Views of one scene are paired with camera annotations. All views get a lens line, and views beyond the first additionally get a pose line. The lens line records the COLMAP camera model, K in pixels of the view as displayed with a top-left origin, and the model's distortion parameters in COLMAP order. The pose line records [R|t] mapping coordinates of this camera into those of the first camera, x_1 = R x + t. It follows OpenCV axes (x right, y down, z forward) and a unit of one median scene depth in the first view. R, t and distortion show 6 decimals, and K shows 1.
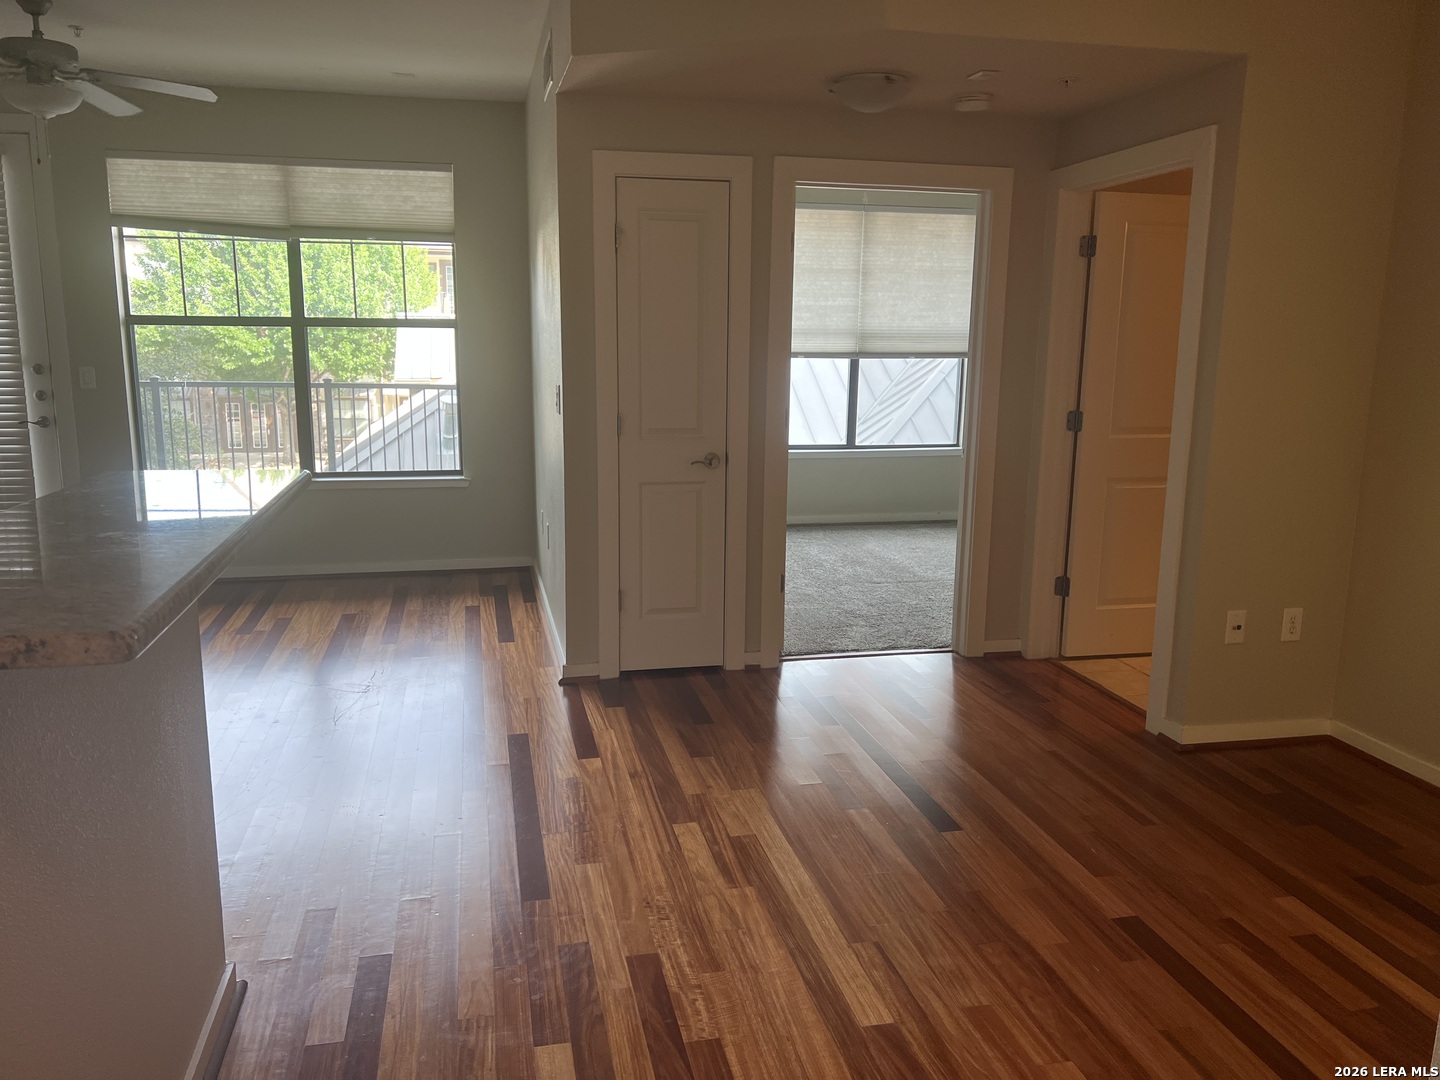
lens RADIAL K [[1089.0, 0, 719.8], [0, 1089.0, 533.9], [0, 0, 1]] dist [0.083020, -0.090114]
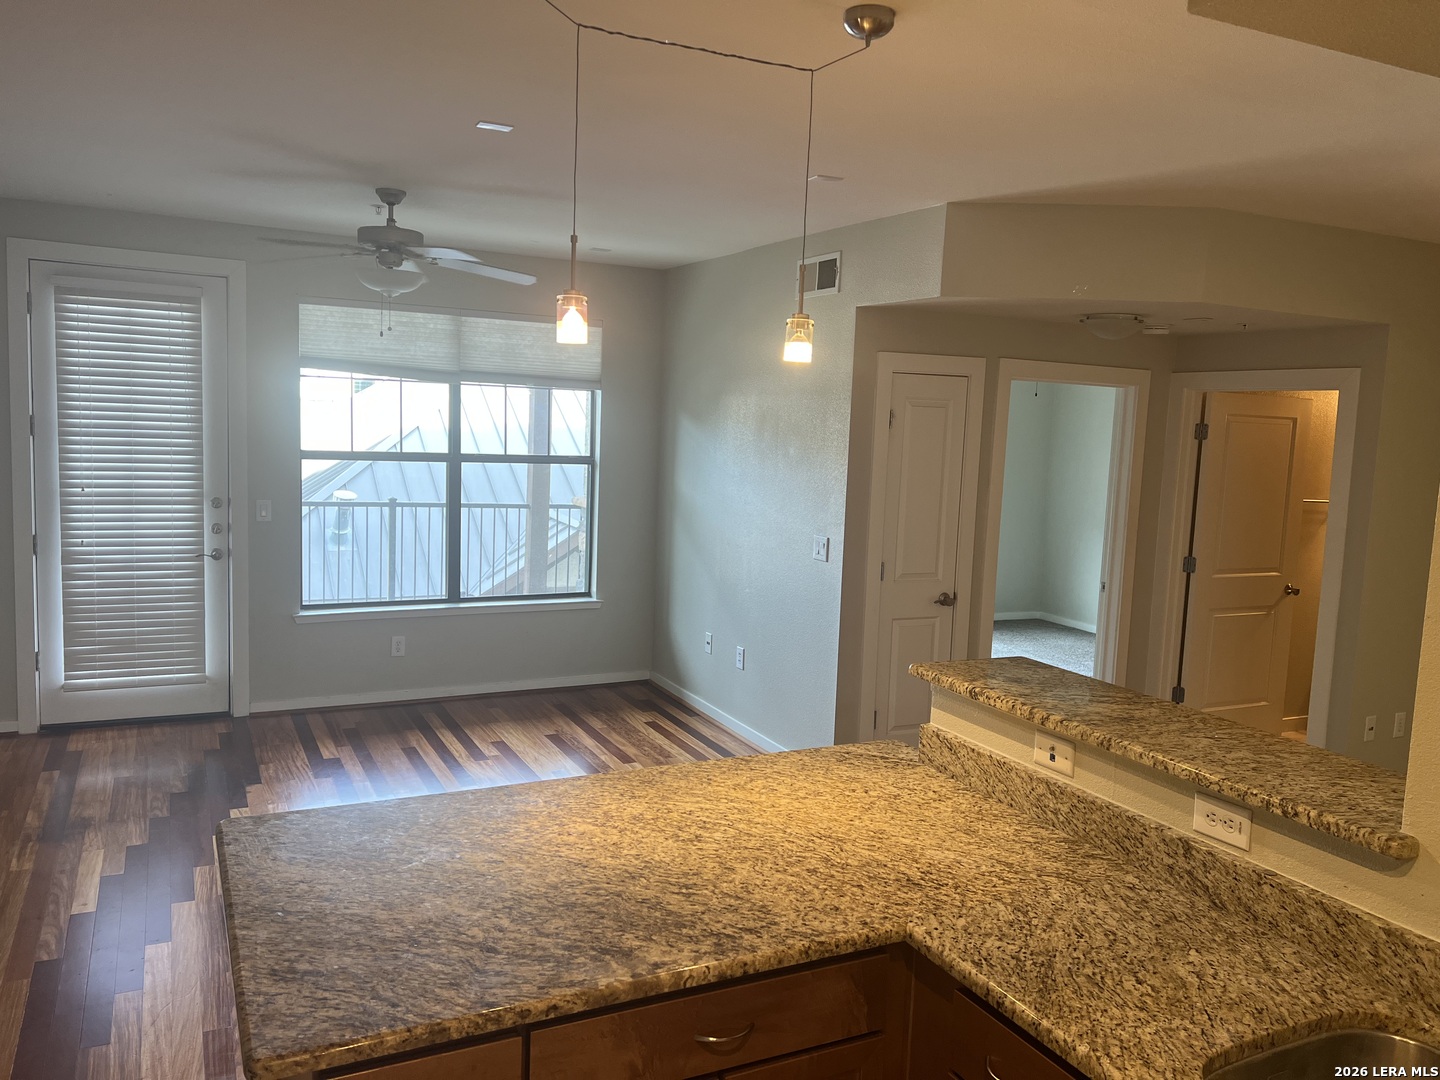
lens RADIAL K [[1089.0, 0, 719.8], [0, 1089.0, 533.9], [0, 0, 1]] dist [0.083020, -0.090114]
pose [[0.968998, 0.004259, 0.247032, -0.524789], [0.012496, 0.997727, -0.066219, -0.060156], [-0.246753, 0.067253, 0.966742, -0.107830]]
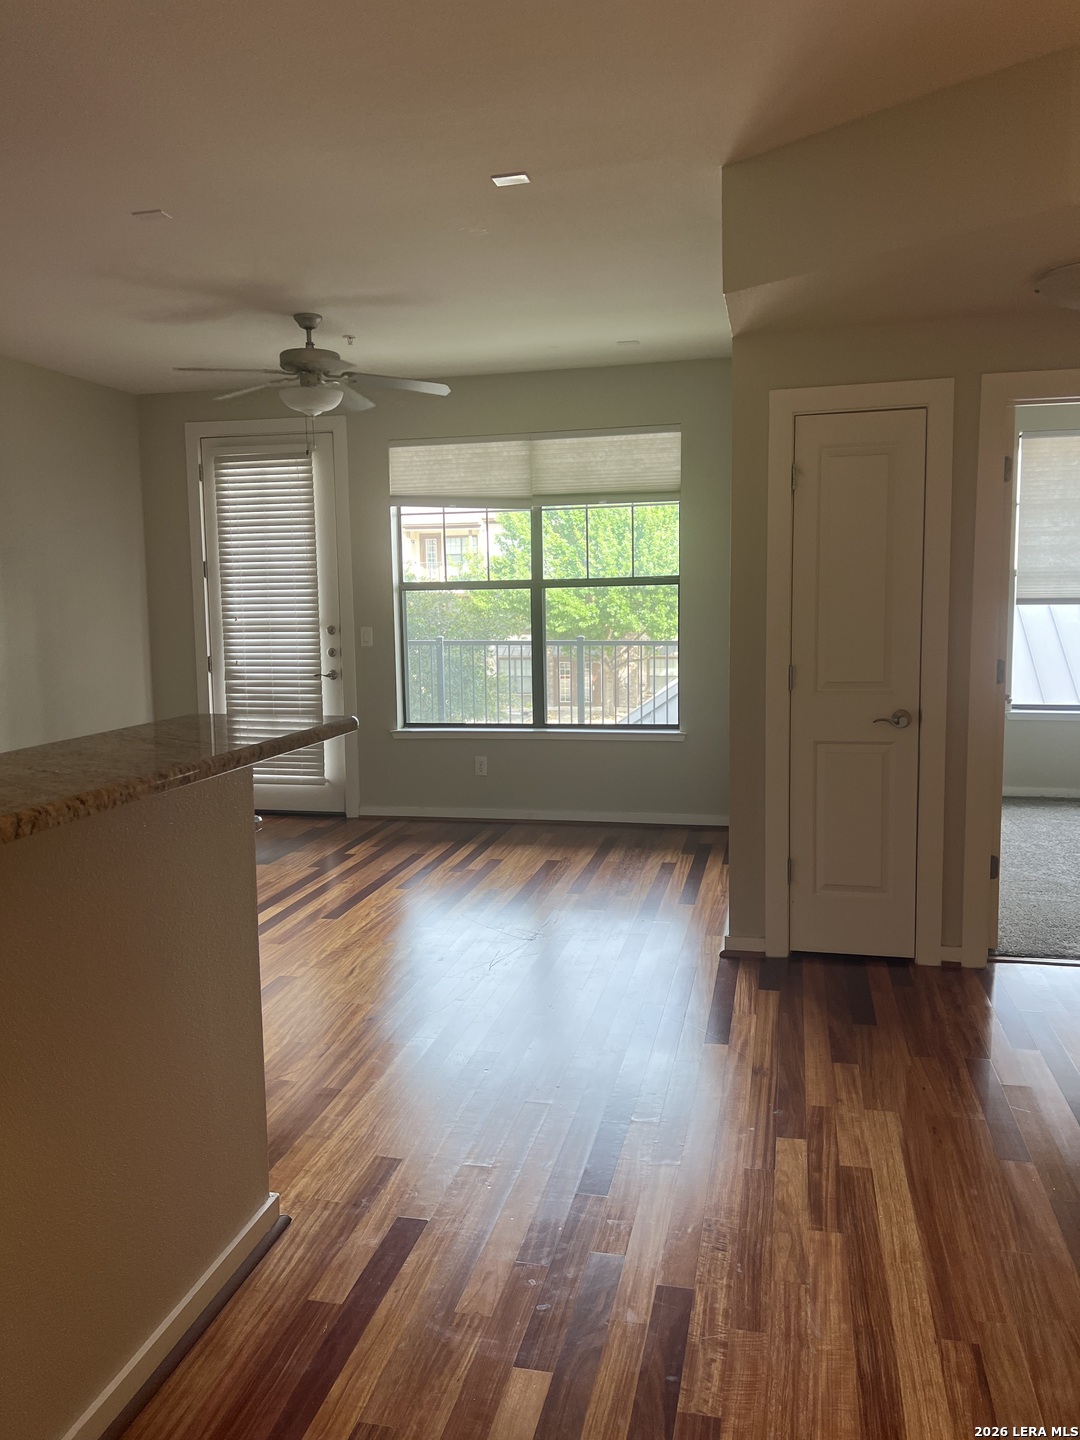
lens RADIAL K [[1089.0, 0, 548.8], [0, 1089.0, 712.8], [0, 0, 1]] dist [0.083020, -0.090114]
pose [[0.904879, 0.021370, -0.425133, 0.107939], [-0.052069, 0.996796, -0.060723, -0.004318], [0.422473, 0.077083, 0.903092, 0.077136]]
